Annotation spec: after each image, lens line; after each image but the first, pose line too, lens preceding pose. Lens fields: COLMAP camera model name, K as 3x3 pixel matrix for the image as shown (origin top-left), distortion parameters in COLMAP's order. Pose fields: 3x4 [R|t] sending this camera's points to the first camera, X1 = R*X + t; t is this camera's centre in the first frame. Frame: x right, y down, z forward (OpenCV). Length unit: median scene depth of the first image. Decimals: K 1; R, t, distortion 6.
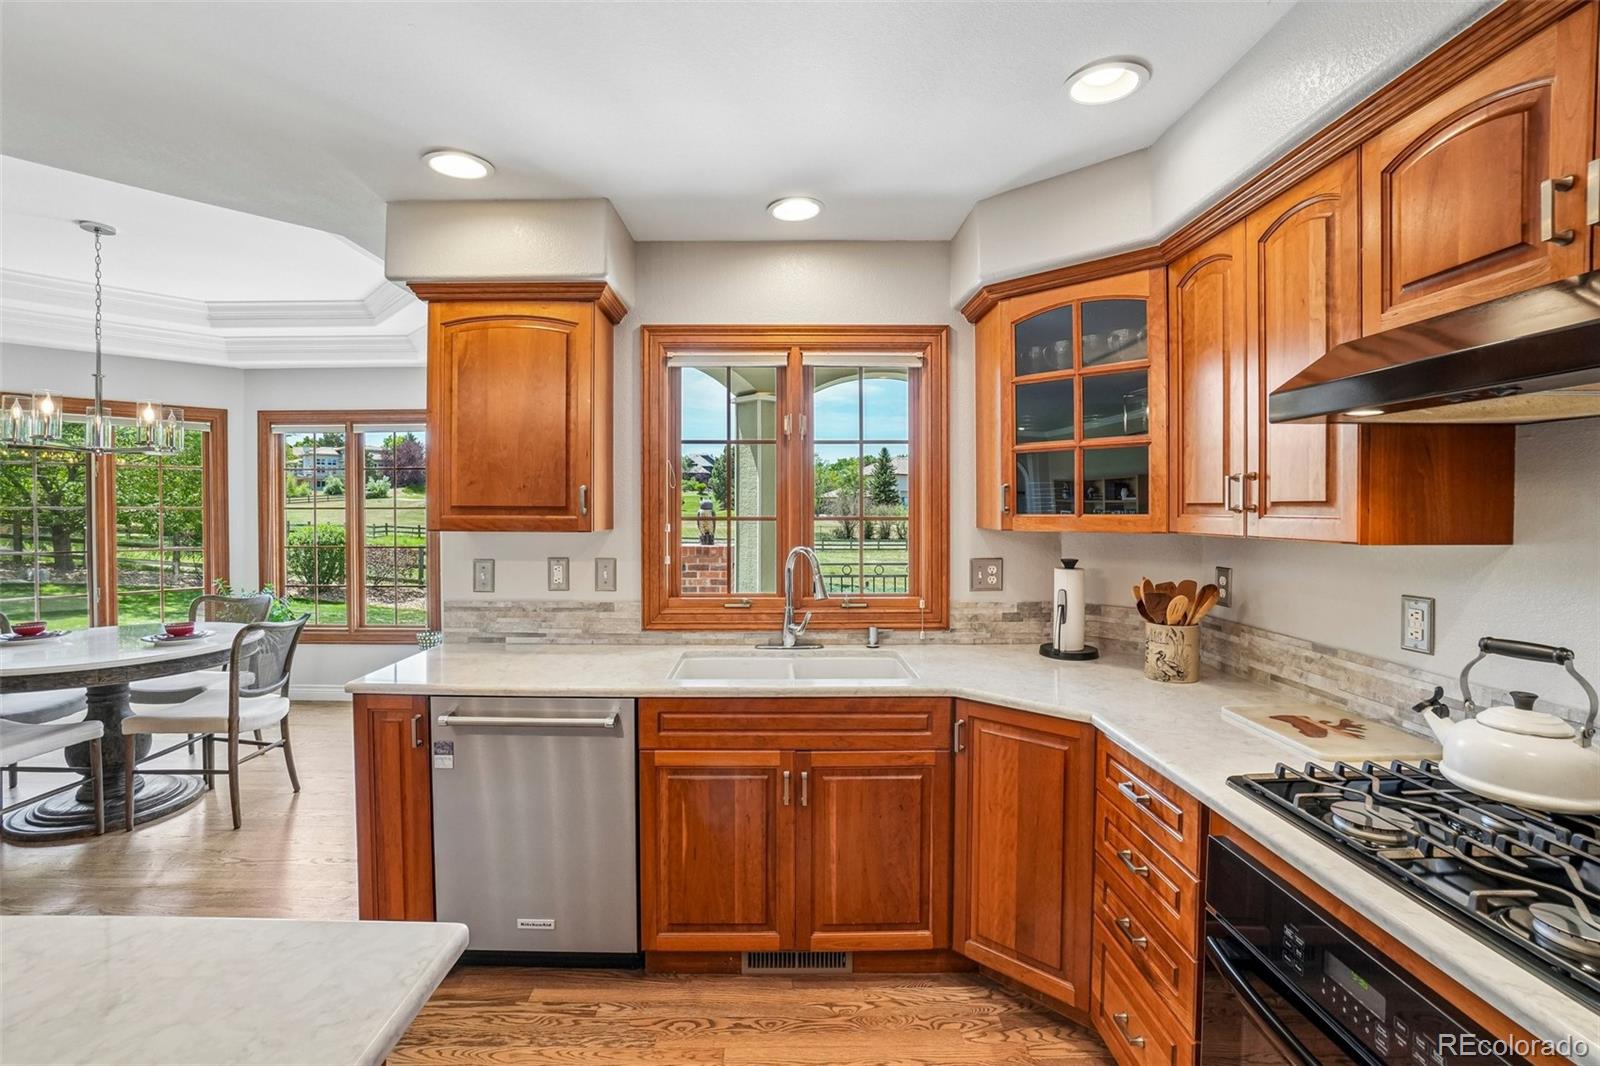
lens RADIAL K [[721.5, 0, 786.5], [0, 721.5, 516.1], [0, 0, 1]] dist [-0.044651, 0.015013]
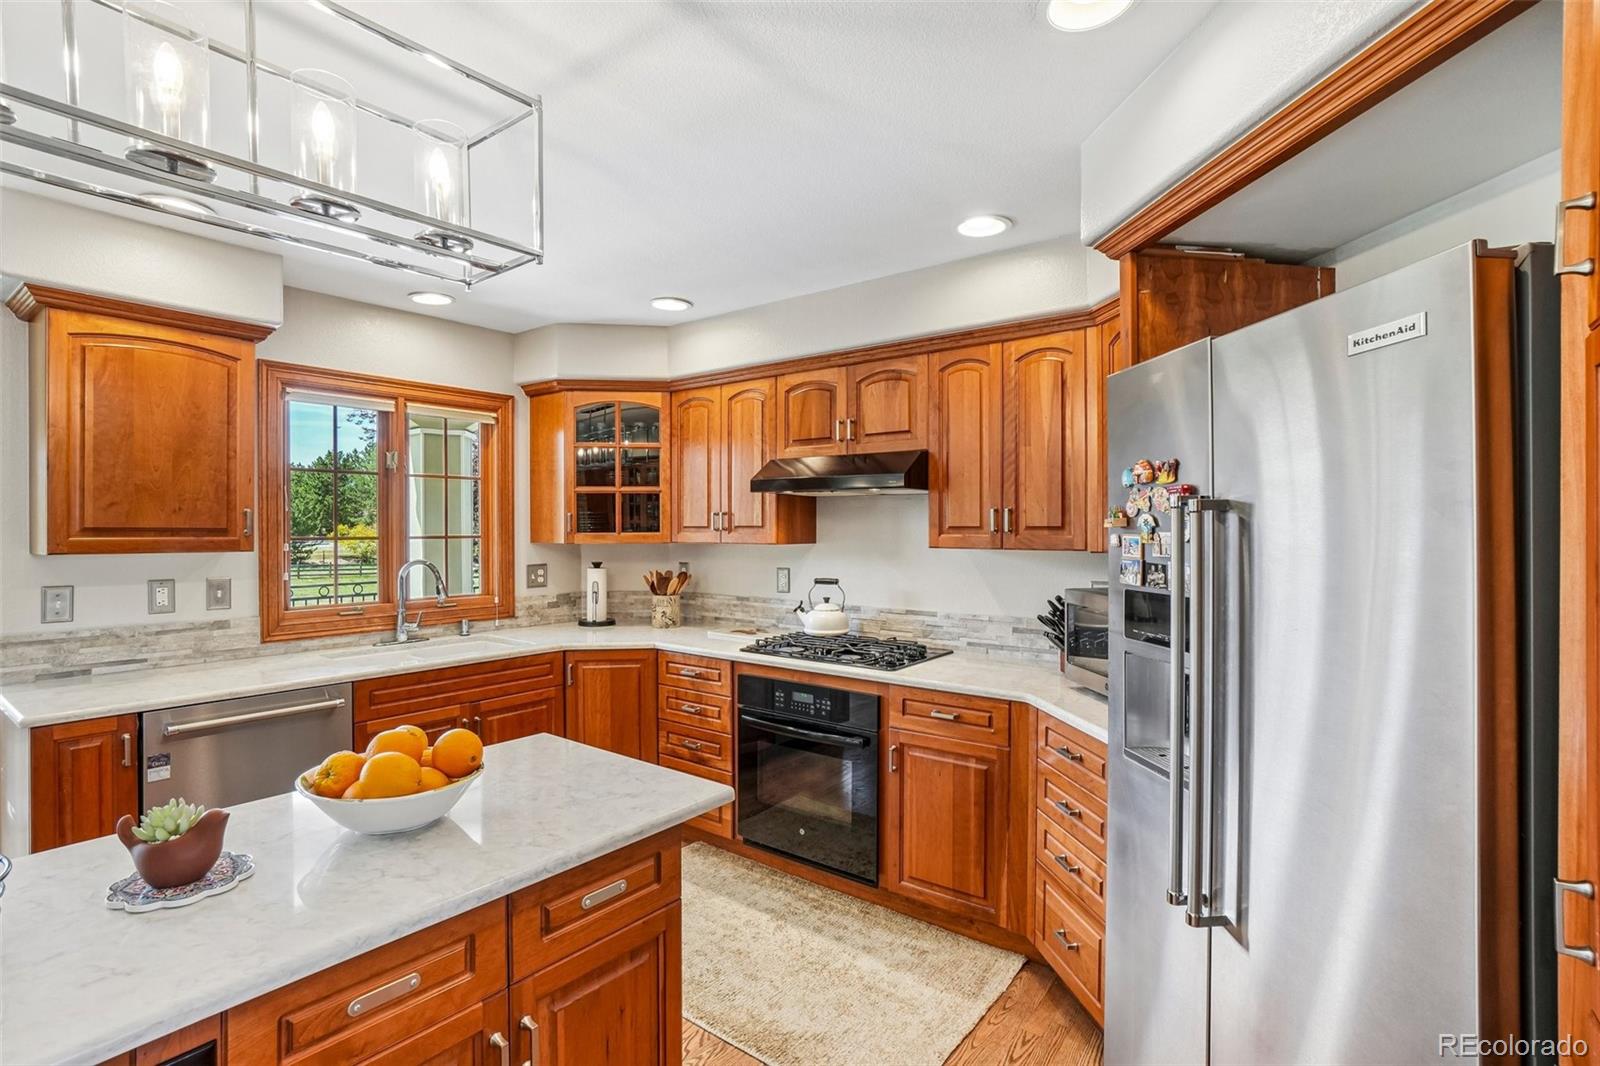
lens RADIAL K [[805.0, 0, 786.4], [0, 805.0, 521.2], [0, 0, 1]] dist [-0.029663, 0.005423]
pose [[0.619773, 0.004819, 0.784767, -0.711134], [0.008649, 0.999878, -0.012970, -0.001518], [-0.784734, 0.014825, 0.619656, -0.389008]]
